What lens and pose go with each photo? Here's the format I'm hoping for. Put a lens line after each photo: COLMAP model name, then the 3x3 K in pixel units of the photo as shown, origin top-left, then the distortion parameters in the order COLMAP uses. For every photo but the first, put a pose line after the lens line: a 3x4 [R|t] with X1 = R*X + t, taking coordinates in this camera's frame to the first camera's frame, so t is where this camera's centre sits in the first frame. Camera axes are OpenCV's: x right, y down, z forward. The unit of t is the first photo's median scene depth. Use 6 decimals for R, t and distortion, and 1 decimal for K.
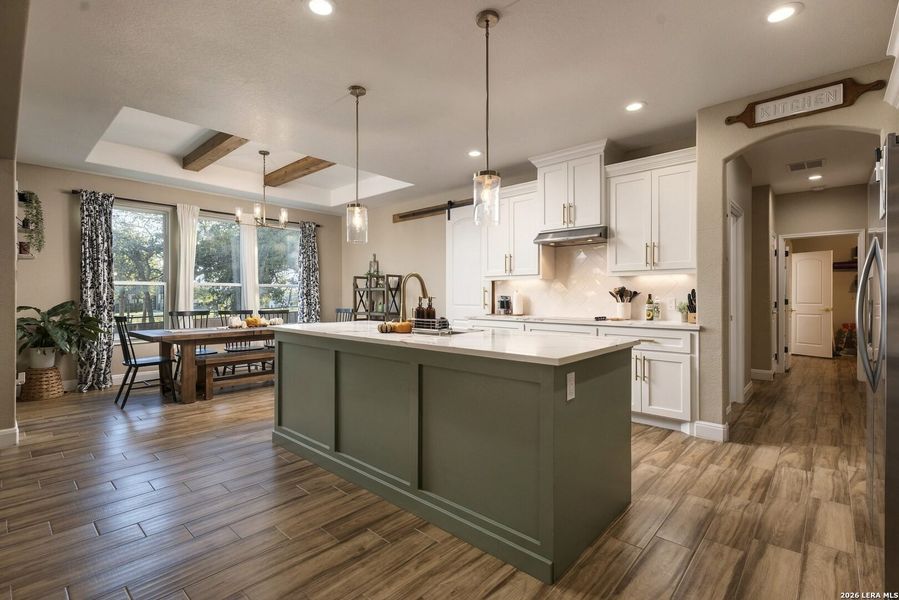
lens RADIAL K [[423.2, 0, 448.7], [0, 423.2, 297.2], [0, 0, 1]] dist [-0.000426, 0.000041]
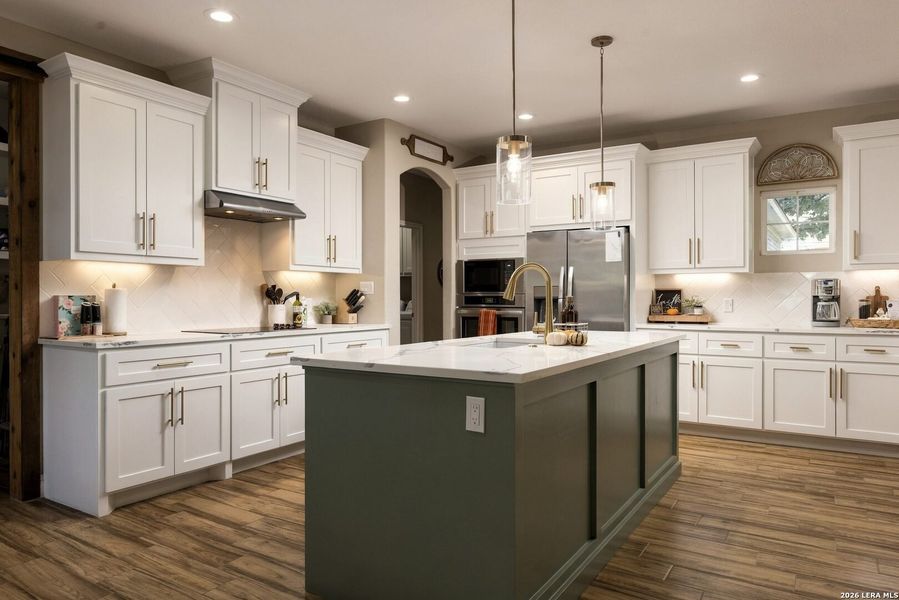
lens RADIAL K [[617.0, 0, 445.8], [0, 617.0, 298.4], [0, 0, 1]] dist [-0.026953, 0.001672]
pose [[-0.174143, -0.003625, 0.984714, -0.592349], [0.004486, 0.999980, 0.004475, -0.002544], [-0.984710, 0.005197, -0.174124, 0.711838]]
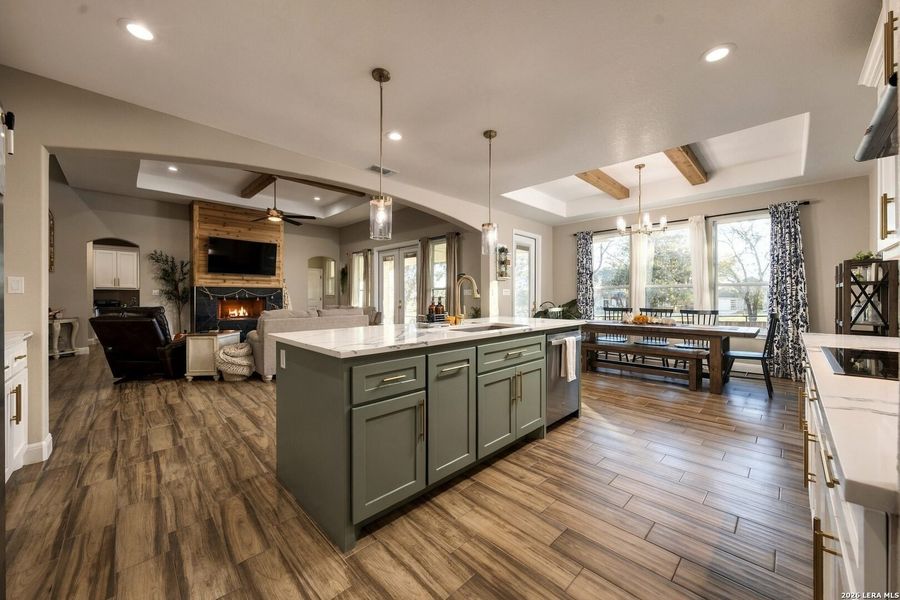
lens RADIAL K [[339.2, 0, 442.0], [0, 339.2, 297.3], [0, 0, 1]] dist [-0.001071, -0.000131]
pose [[-0.076864, 0.000264, -0.997042, 0.475054], [-0.000340, 1.000000, 0.000291, 0.000508], [0.997042, 0.000362, -0.076864, 0.542439]]
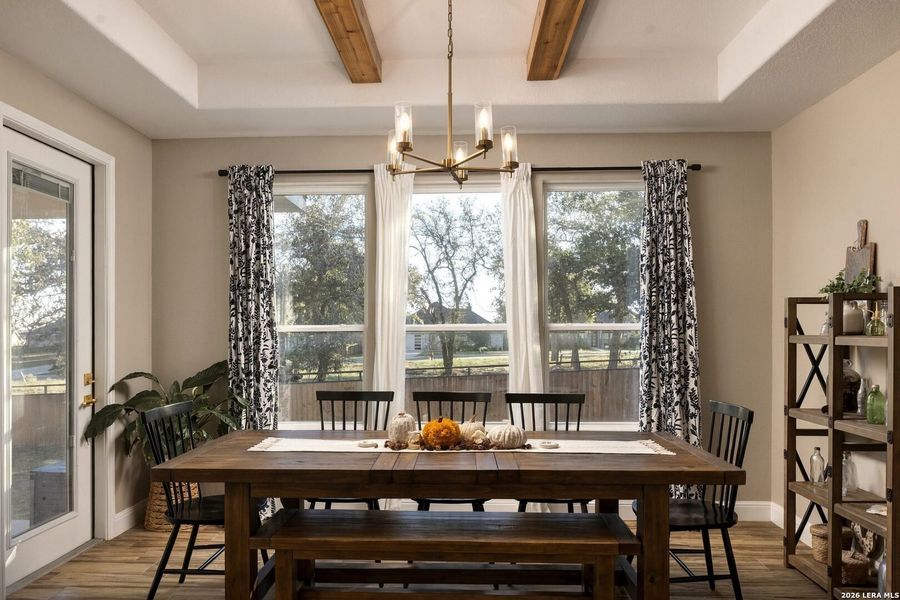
lens RADIAL K [[617.7, 0, 449.1], [0, 617.7, 331.7], [0, 0, 1]] dist [-0.026953, 0.001672]
pose [[0.648623, 0.003174, -0.761103, -0.046115], [0.002247, 0.999979, 0.006084, -0.034991], [0.761106, -0.005656, 0.648602, 0.652146]]
